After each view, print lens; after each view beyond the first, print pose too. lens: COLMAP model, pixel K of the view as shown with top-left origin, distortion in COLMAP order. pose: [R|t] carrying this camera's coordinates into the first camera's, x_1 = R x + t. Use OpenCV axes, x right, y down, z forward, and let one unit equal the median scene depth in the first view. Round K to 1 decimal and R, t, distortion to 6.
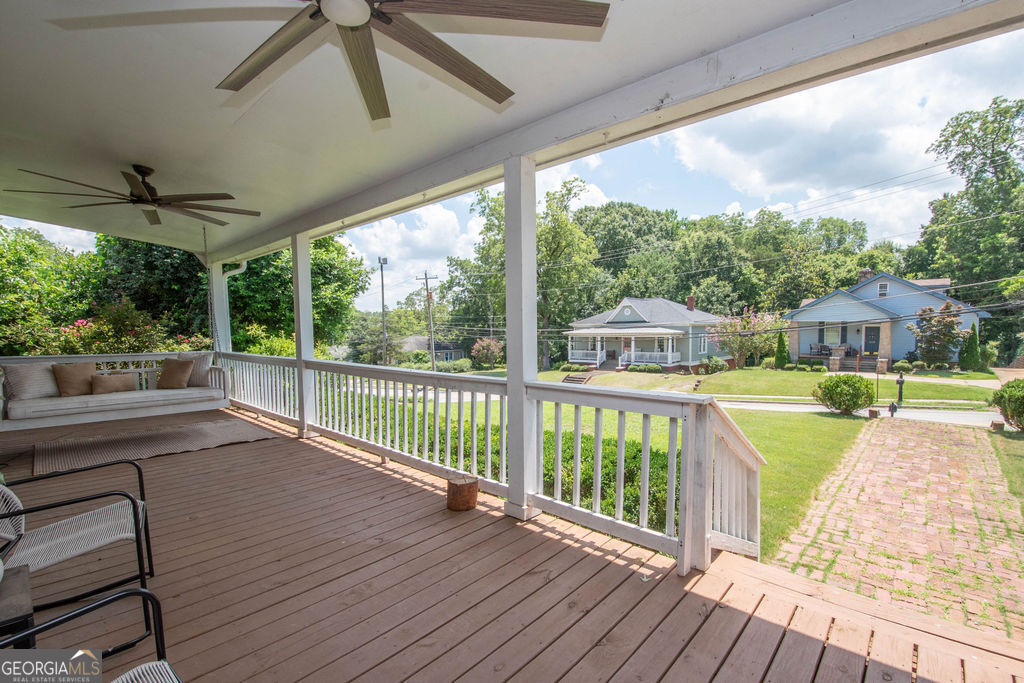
lens RADIAL K [[454.7, 0, 512.4], [0, 454.7, 338.1], [0, 0, 1]] dist [-0.005317, -0.005799]
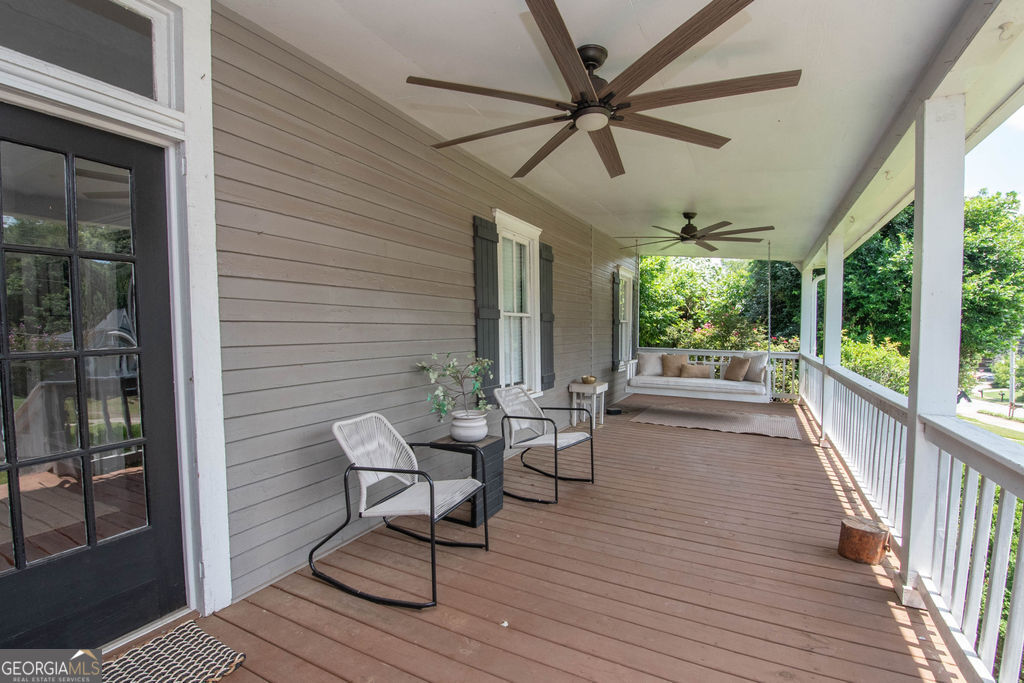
lens RADIAL K [[454.7, 0, 518.0], [0, 454.7, 341.0], [0, 0, 1]] dist [-0.005317, -0.005799]
pose [[0.275741, 0.033295, -0.960655, 0.351412], [-0.028561, 0.999242, 0.026435, -0.014838], [0.960807, 0.020148, 0.276483, 0.129972]]
